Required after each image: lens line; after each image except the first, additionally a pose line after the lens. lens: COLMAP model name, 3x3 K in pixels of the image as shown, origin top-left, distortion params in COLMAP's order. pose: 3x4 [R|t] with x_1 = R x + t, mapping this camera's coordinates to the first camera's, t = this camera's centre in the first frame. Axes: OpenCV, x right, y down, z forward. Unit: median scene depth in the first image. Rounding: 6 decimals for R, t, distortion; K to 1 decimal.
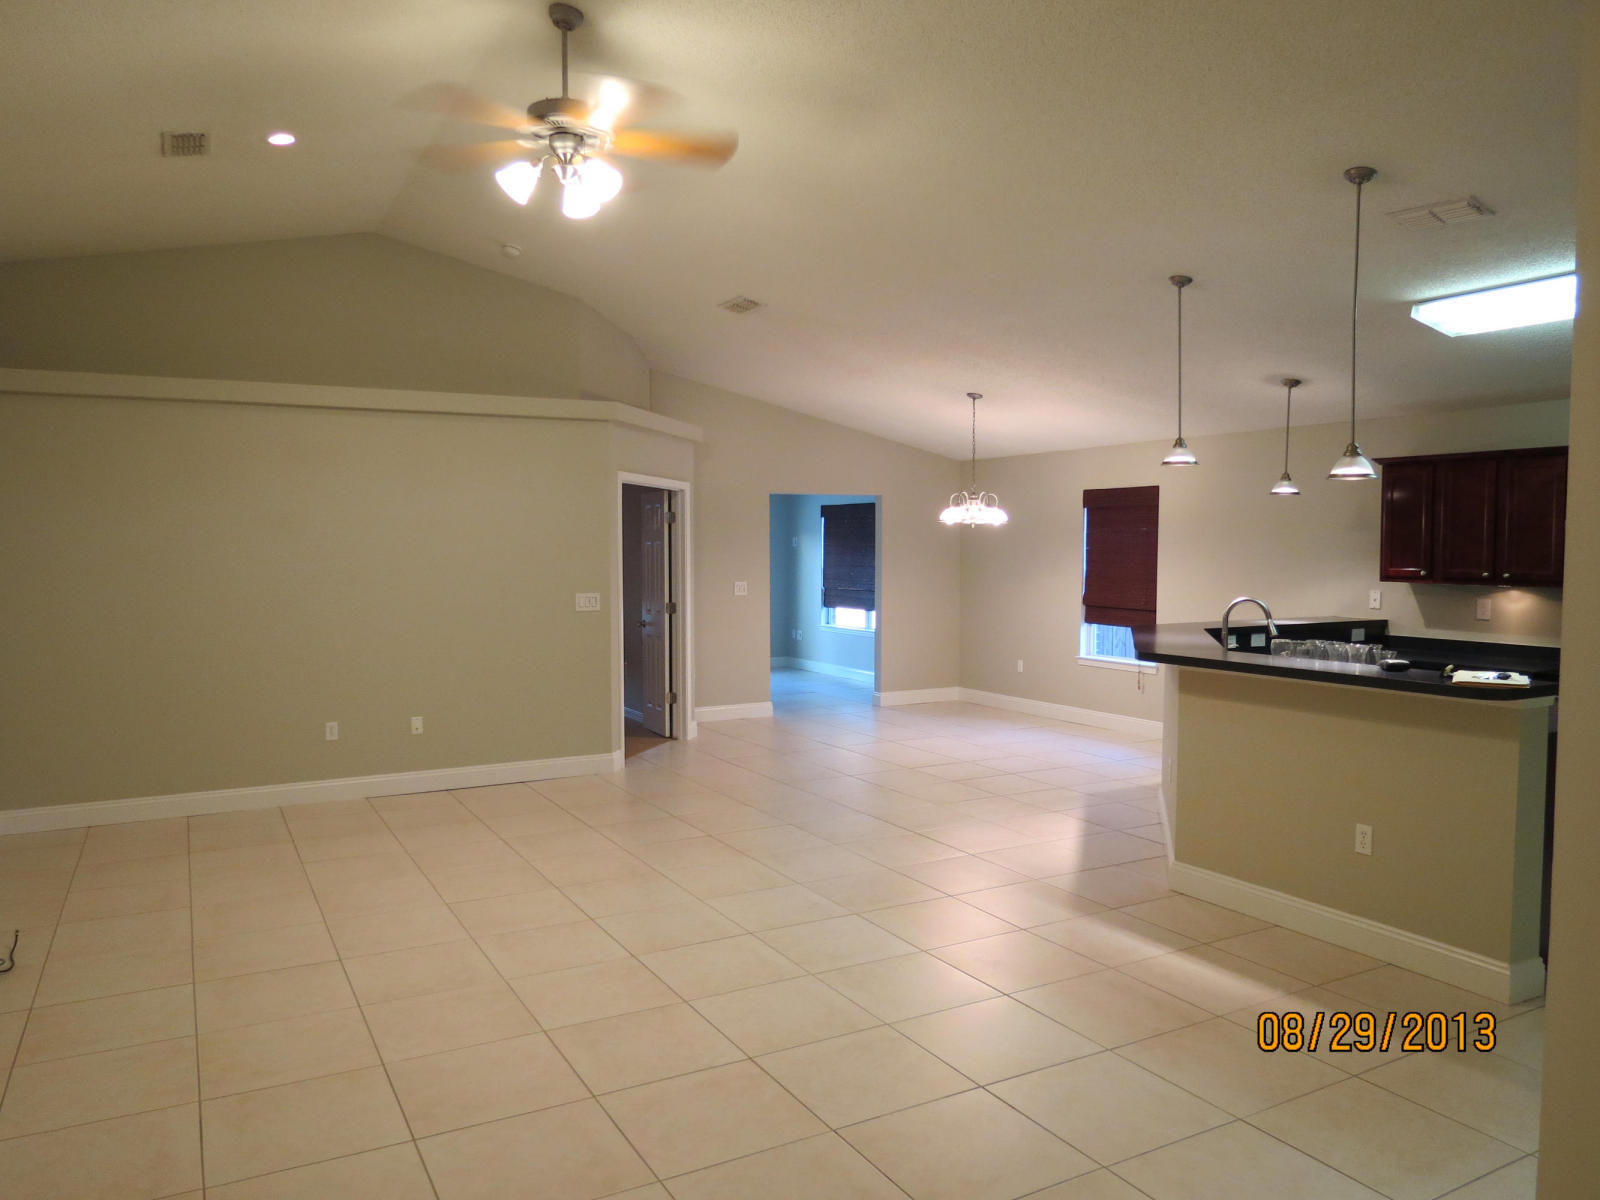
lens RADIAL K [[1133.4, 0, 799.7], [0, 1133.4, 601.5], [0, 0, 1]] dist [-0.040166, 0.017546]
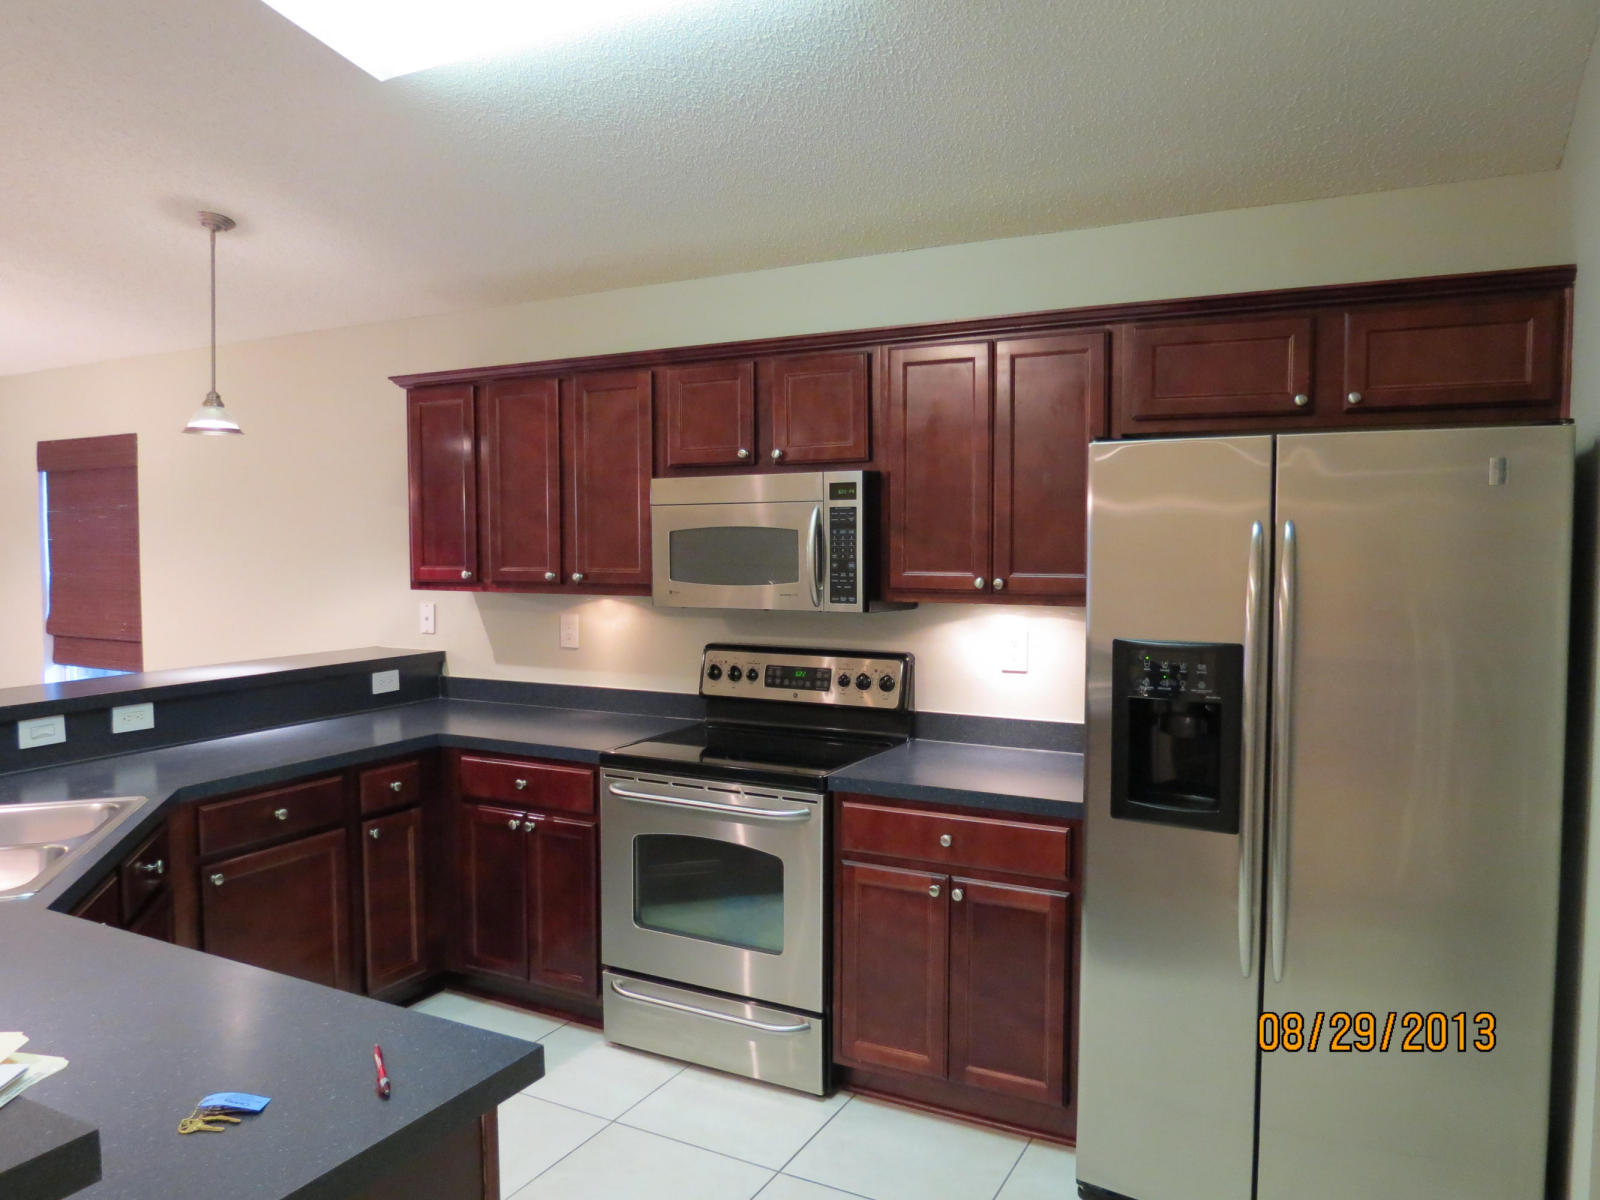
lens RADIAL K [[1133.4, 0, 799.5], [0, 1133.4, 599.7], [0, 0, 1]] dist [-0.040166, 0.017546]
pose [[0.835987, -0.039485, 0.547327, 0.367295], [0.036181, 0.999204, 0.016820, -0.015409], [-0.547555, 0.005741, 0.836750, 0.403274]]
